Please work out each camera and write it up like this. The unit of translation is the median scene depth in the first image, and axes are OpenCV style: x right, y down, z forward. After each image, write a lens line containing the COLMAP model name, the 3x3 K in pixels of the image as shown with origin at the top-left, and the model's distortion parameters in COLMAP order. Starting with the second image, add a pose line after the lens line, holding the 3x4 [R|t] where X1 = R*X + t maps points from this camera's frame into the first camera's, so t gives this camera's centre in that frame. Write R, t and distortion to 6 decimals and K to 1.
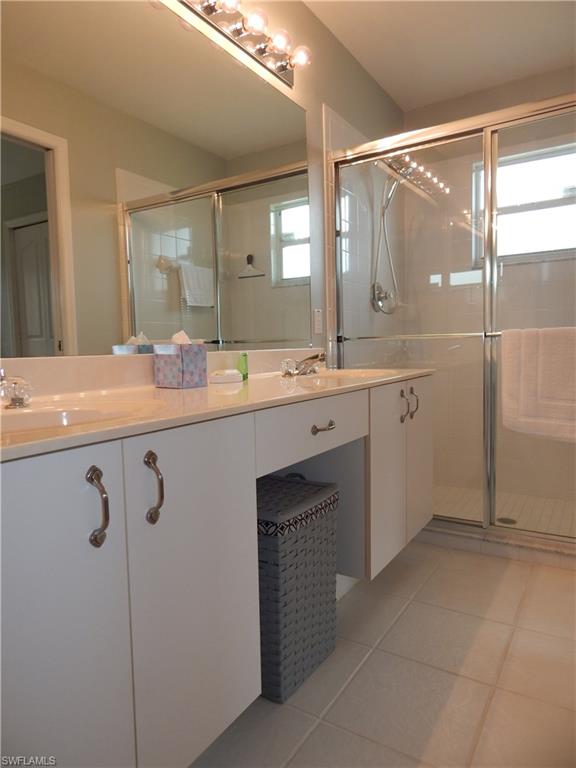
lens RADIAL K [[516.4, 0, 288.0], [0, 516.4, 384.0], [0, 0, 1]] dist [-0.006881, 0.001424]
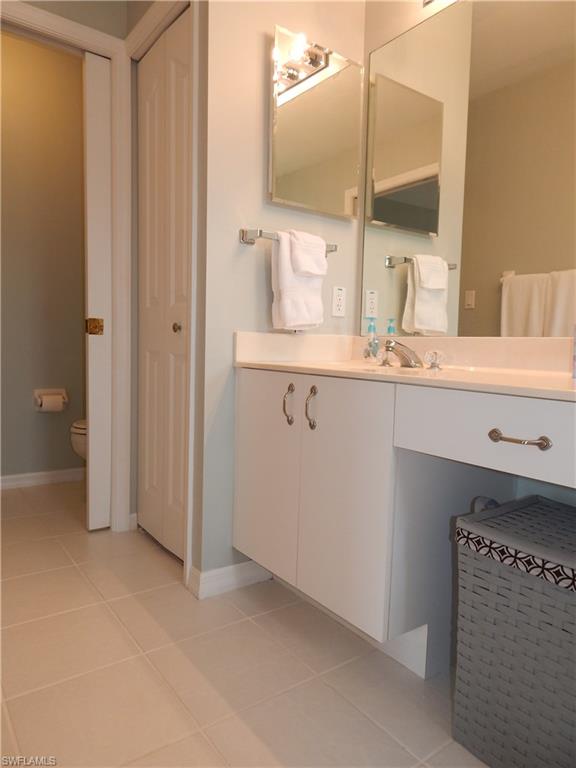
lens RADIAL K [[516.4, 0, 288.0], [0, 516.4, 384.0], [0, 0, 1]] dist [-0.006881, 0.001424]
pose [[-0.382475, 0.076873, -0.920762, 0.910068], [-0.091288, 0.988513, 0.120449, -0.051195], [0.919445, 0.130123, -0.371064, 1.053826]]
